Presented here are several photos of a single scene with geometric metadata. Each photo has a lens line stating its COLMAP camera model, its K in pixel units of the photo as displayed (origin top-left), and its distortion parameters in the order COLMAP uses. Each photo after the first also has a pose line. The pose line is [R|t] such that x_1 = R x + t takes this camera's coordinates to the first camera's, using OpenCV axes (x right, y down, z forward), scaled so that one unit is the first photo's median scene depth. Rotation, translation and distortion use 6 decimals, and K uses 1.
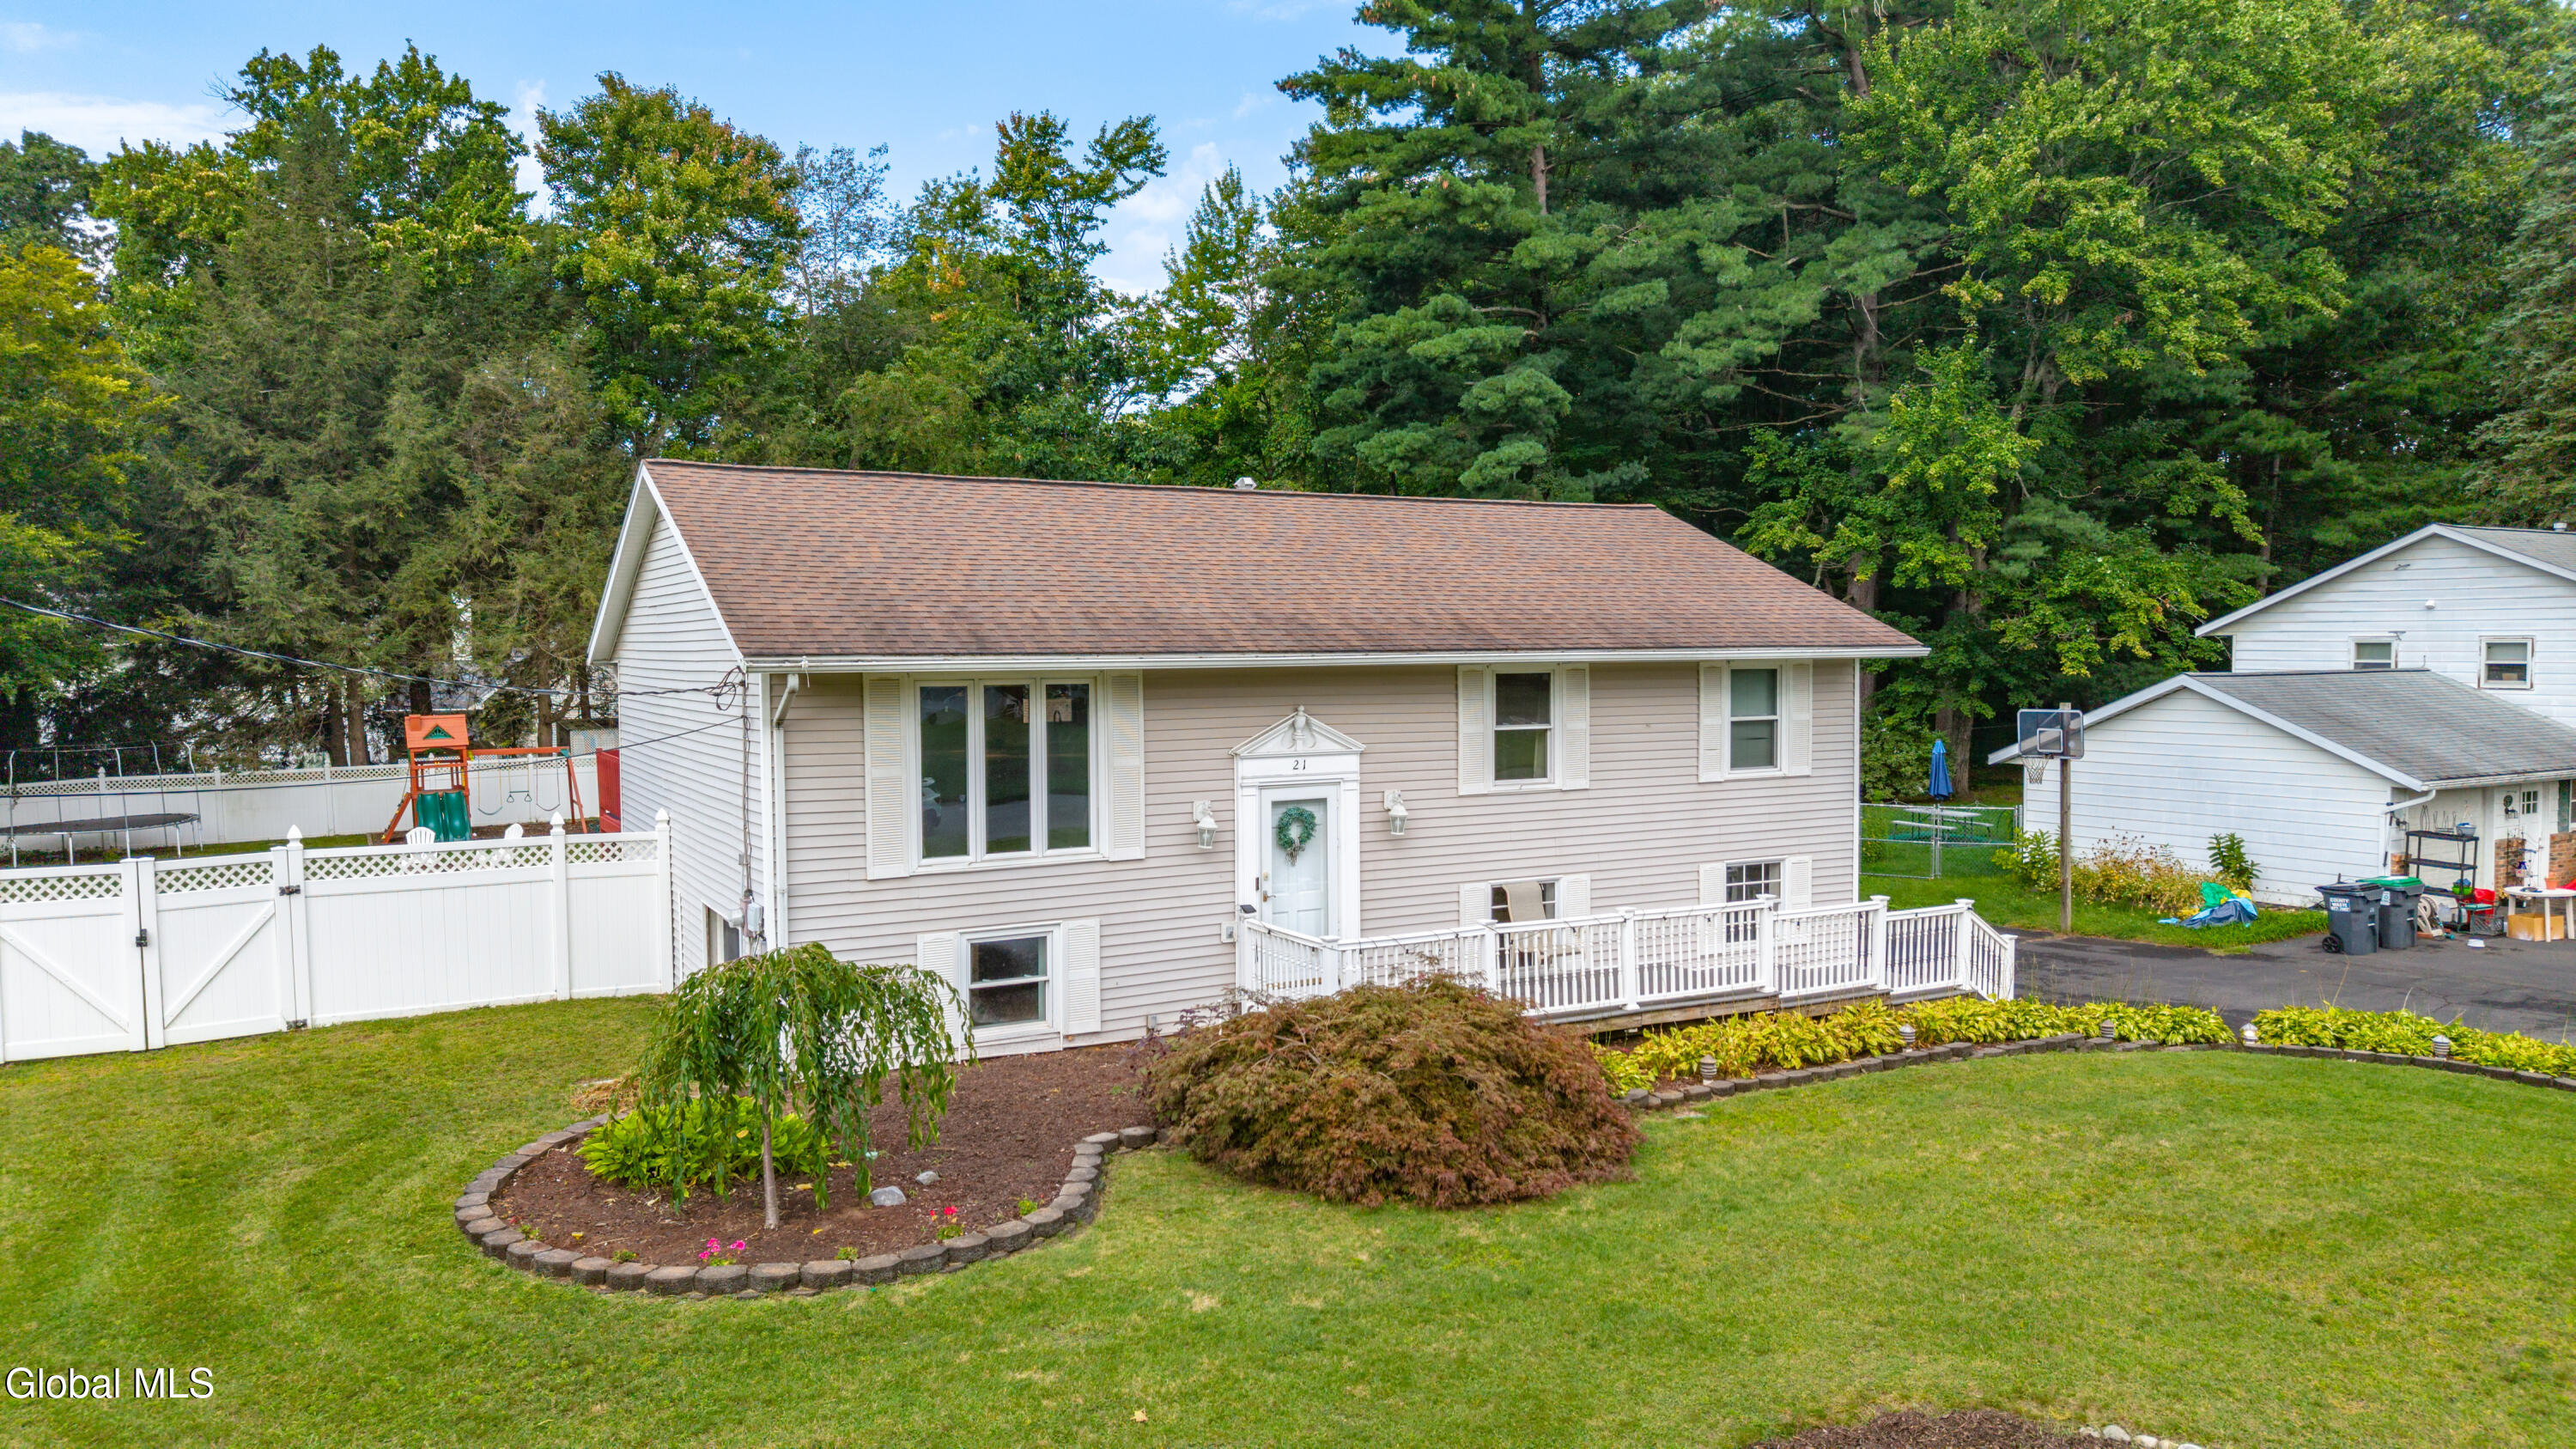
lens RADIAL K [[1736.9, 0, 1290.0], [0, 1736.9, 737.5], [0, 0, 1]] dist [0.035019, -0.041962]
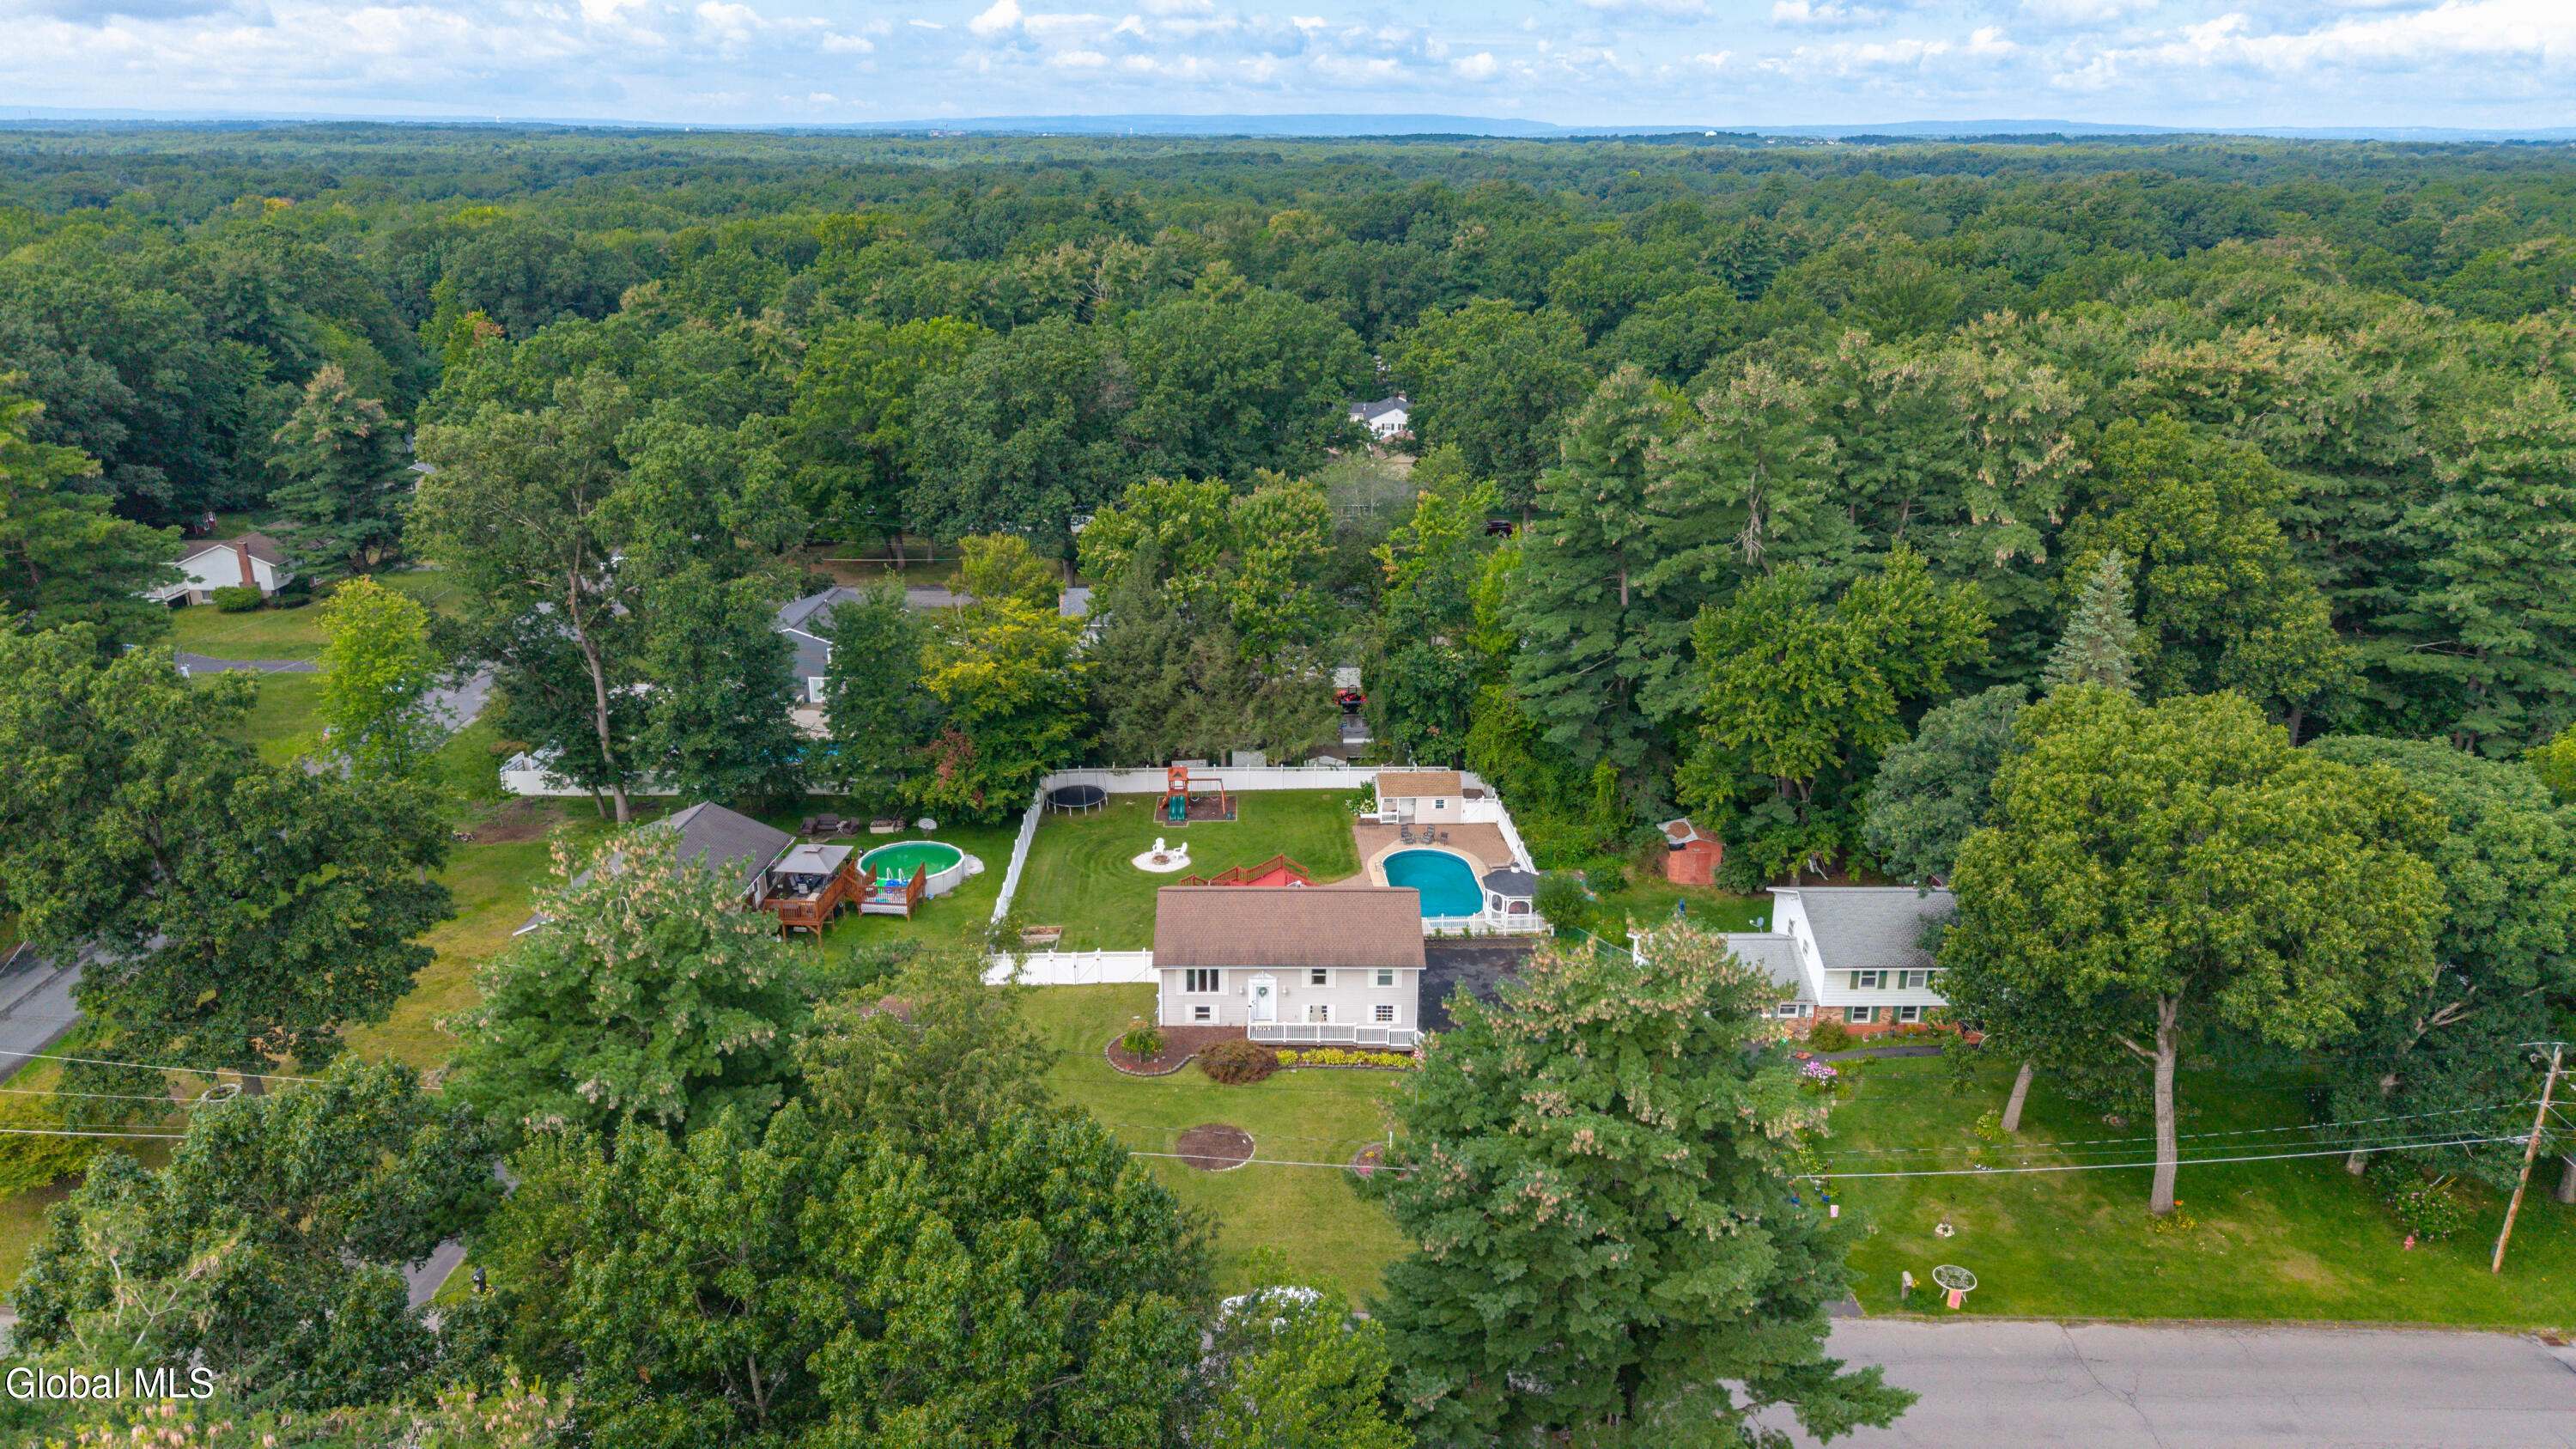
lens RADIAL K [[1736.9, 0, 1290.0], [0, 1736.9, 737.5], [0, 0, 1]] dist [0.035019, -0.041962]
pose [[0.876730, 0.165849, -0.451485, 2.200379], [-0.034749, 0.958059, 0.284456, -2.064066], [0.479727, -0.233703, 0.845722, -3.002904]]
